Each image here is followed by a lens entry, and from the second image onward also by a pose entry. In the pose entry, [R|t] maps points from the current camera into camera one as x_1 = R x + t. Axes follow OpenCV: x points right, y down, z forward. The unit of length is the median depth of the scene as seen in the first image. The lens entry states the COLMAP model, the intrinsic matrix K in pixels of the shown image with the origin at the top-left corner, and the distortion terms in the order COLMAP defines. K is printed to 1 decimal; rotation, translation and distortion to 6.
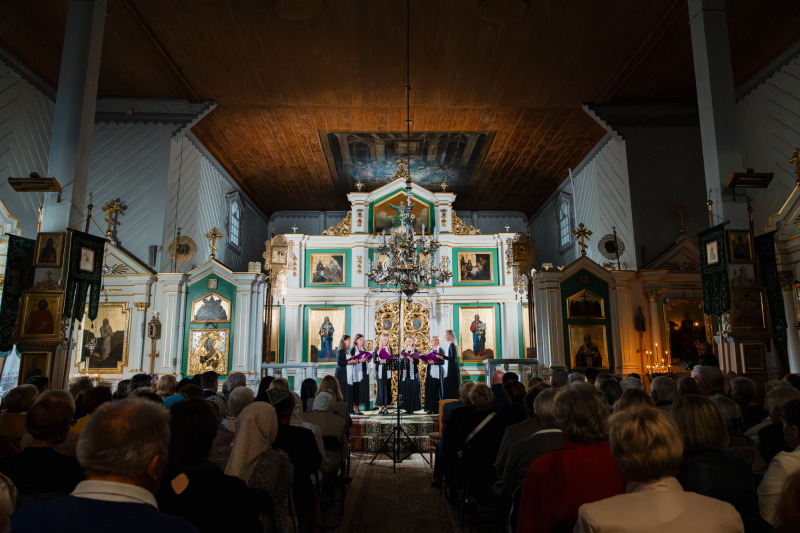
lens RADIAL K [[582.1, 0, 424.9], [0, 582.1, 258.3], [0, 0, 1]] dist [0.001181, 0.001477]
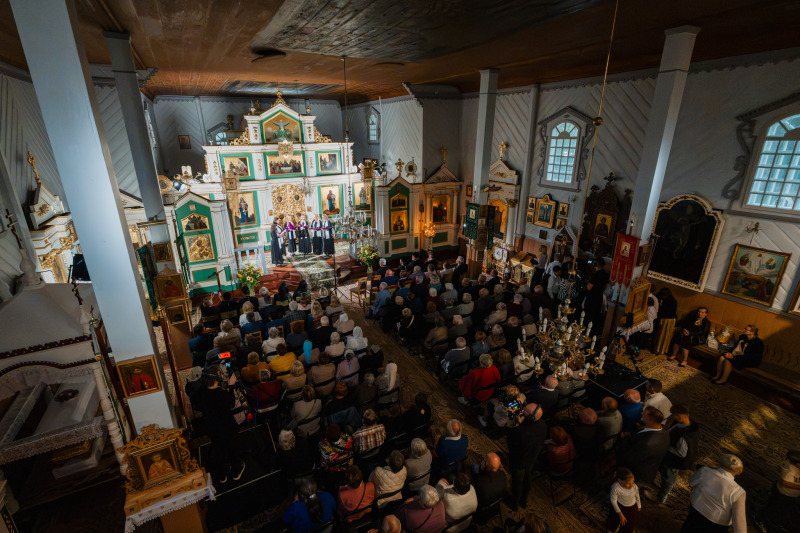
lens RADIAL K [[367.4, 0, 396.1], [0, 367.4, 266.0], [0, 0, 1]] dist [0.003645, 0.000189]
pose [[0.905765, -0.136936, 0.401047, -0.213639], [-0.081565, 0.872329, 0.482068, -0.262417], [-0.415857, -0.469351, 0.778956, -0.074795]]
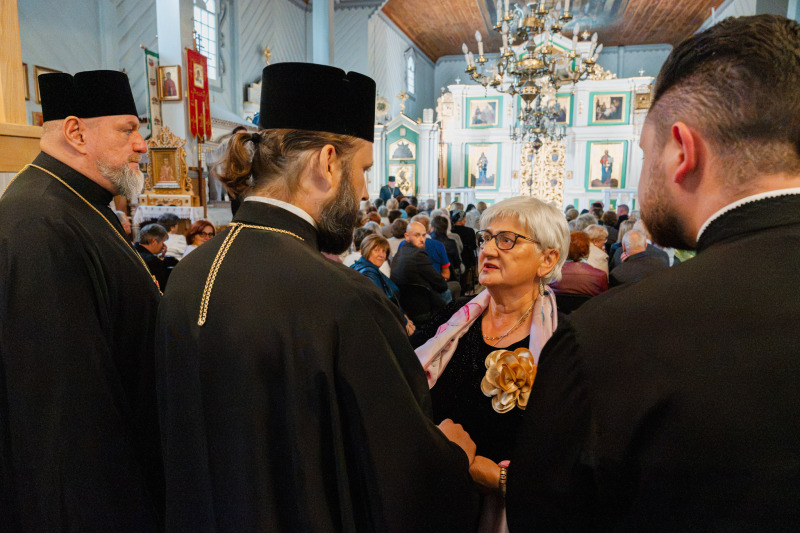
lens RADIAL K [[556.0, 0, 405.0], [0, 556.0, 273.1], [0, 0, 1]] dist [0.001695, 0.001233]
pose [[0.954179, 0.063608, -0.292397, 0.044060], [0.038842, 0.942551, 0.331795, -0.061641], [0.296705, -0.327949, 0.896892, -0.243903]]
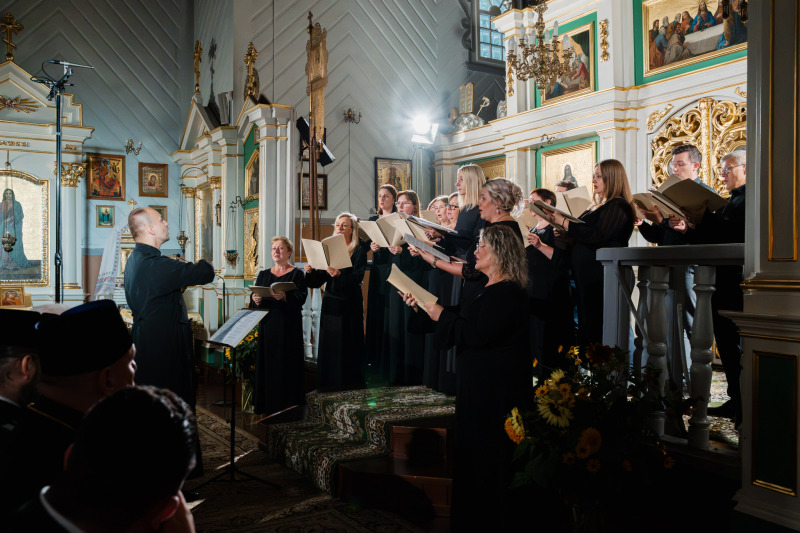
lens RADIAL K [[710.8, 0, 400.5], [0, 710.8, 264.4], [0, 0, 1]] dist [0.000462, 0.009616]
pose [[0.476474, 0.007869, -0.879153, 0.289596], [0.160643, 0.982347, 0.095856, 0.101091], [0.864388, -0.186902, 0.466799, 0.573756]]
